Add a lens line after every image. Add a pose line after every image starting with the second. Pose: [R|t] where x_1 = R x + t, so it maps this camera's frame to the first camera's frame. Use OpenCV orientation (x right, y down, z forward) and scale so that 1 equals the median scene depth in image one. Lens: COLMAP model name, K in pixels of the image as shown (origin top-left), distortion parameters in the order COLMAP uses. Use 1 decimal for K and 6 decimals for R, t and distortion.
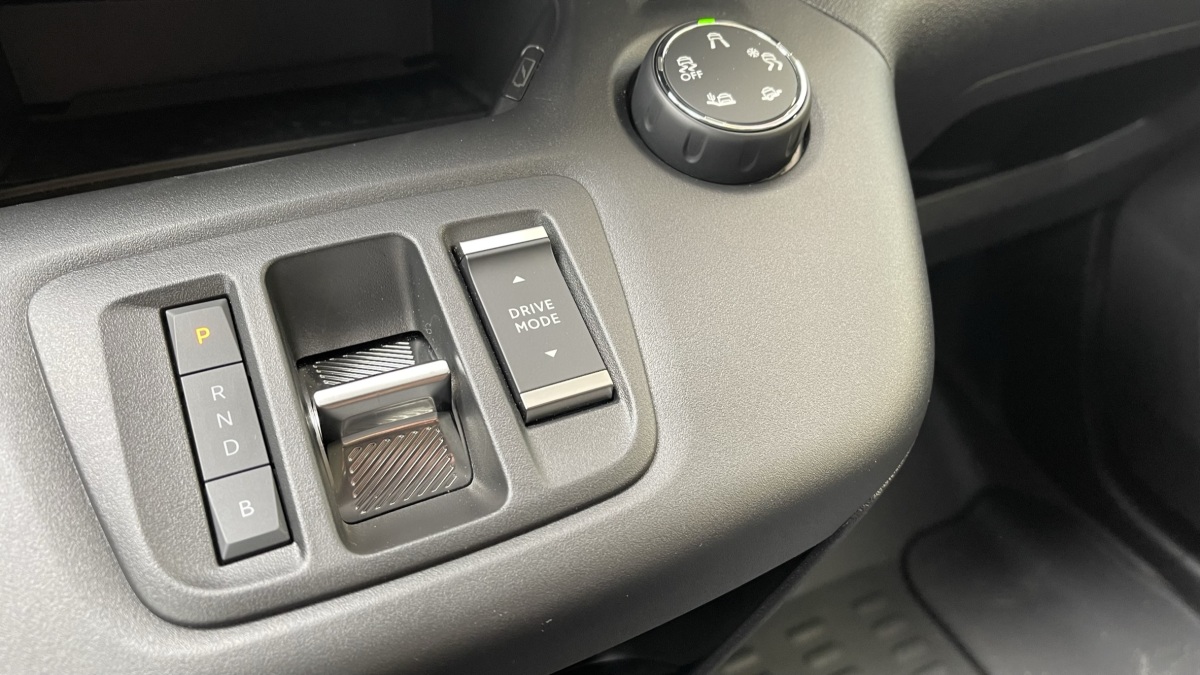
lens RADIAL K [[858.8, 0, 579.6], [0, 858.8, 338.3], [0, 0, 1]] dist [0.003595, -0.000207]
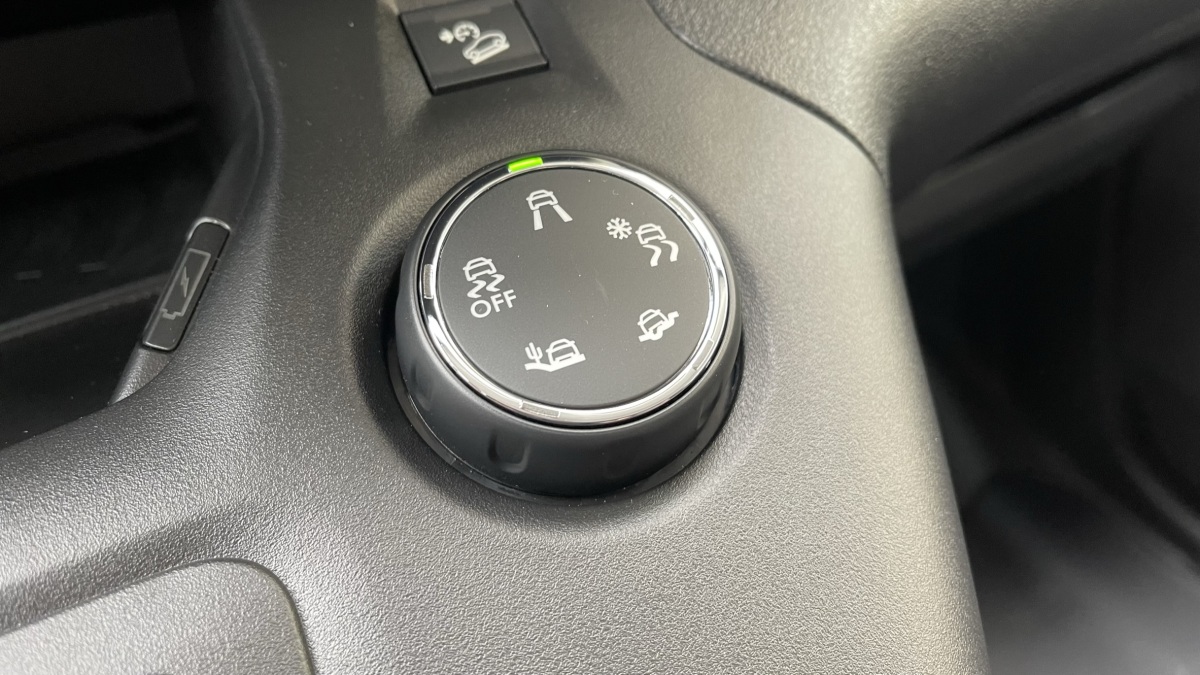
lens RADIAL K [[879.4, 0, 600.0], [0, 879.4, 337.5], [0, 0, 1]] dist [0.007363, -0.000061]
pose [[0.994908, -0.091864, 0.041466, 0.163464], [0.087324, 0.991099, 0.100487, -0.322059], [-0.050328, -0.096354, 0.994074, 0.481701]]
